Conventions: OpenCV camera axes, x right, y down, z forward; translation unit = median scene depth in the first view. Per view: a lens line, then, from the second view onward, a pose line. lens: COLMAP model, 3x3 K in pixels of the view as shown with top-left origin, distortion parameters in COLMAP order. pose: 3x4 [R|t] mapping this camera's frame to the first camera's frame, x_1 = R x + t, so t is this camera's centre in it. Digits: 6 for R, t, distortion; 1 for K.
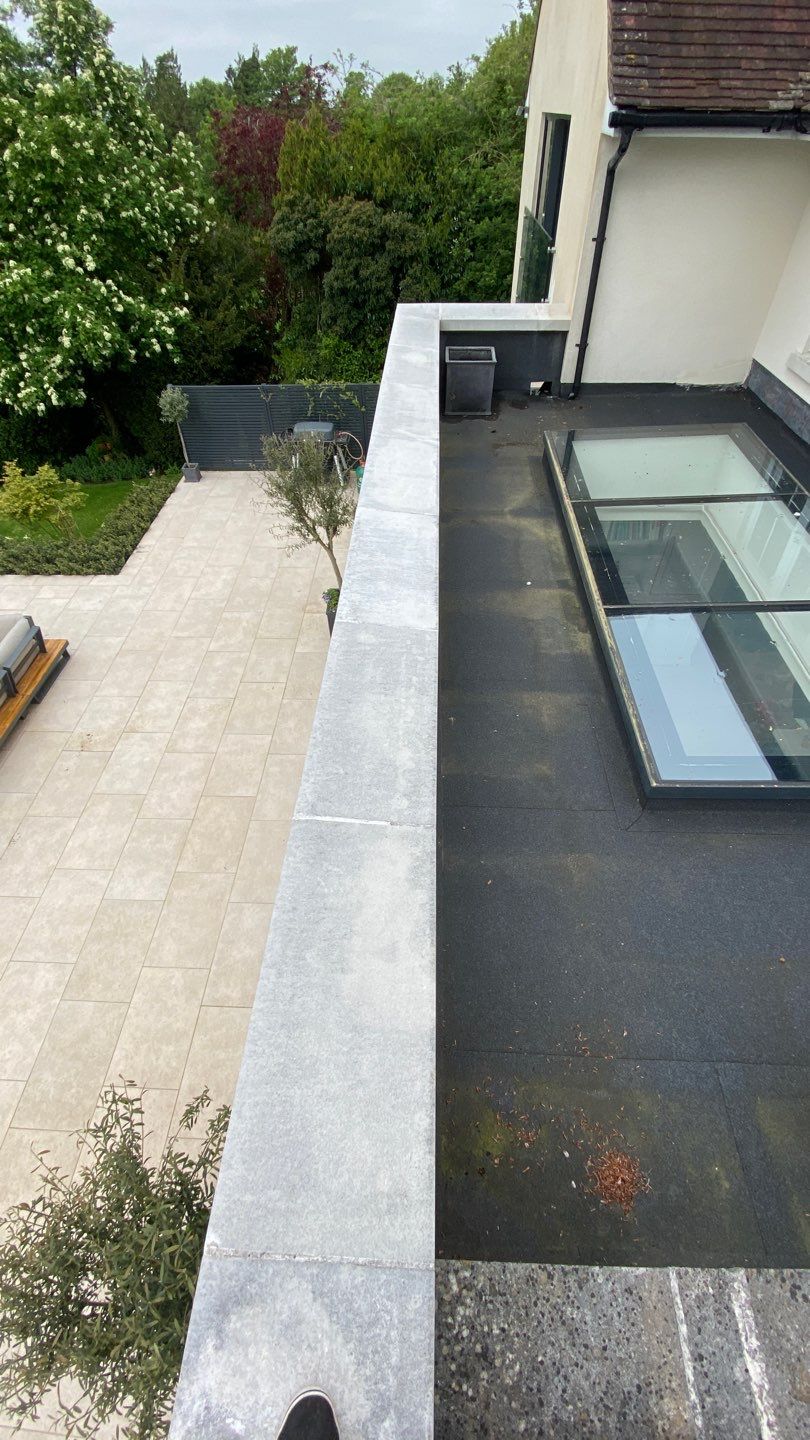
lens RADIAL K [[579.0, 0, 405.0], [0, 579.0, 720.0], [0, 0, 1]] dist [0.003389, -0.013744]
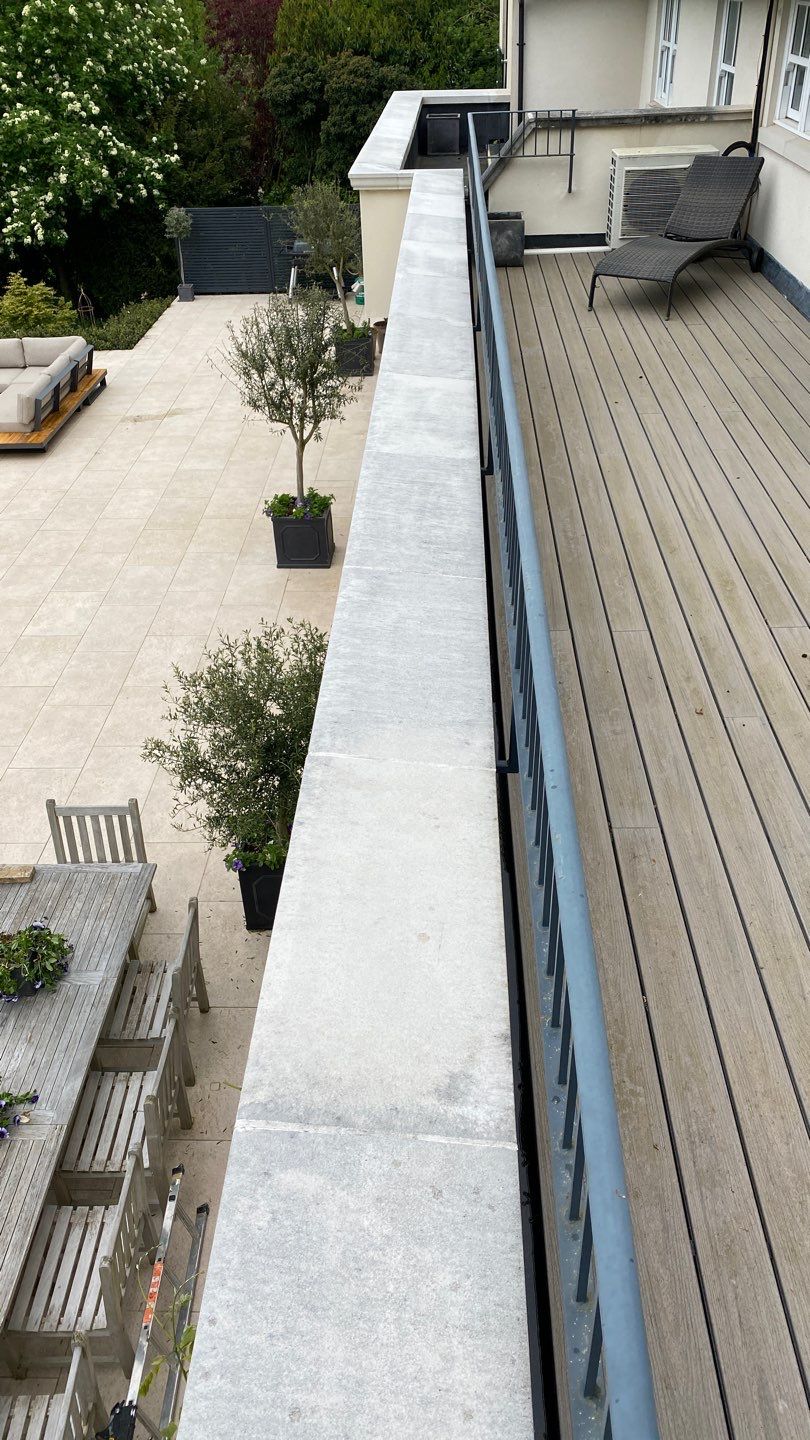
lens RADIAL K [[1105.1, 0, 405.0], [0, 1105.1, 720.0], [0, 0, 1]] dist [0.004052, 0.009612]
pose [[0.999952, -0.008149, -0.005366, 0.006844], [0.006699, 0.973253, -0.229639, 0.688708], [0.007094, 0.229592, 0.973261, -0.636200]]
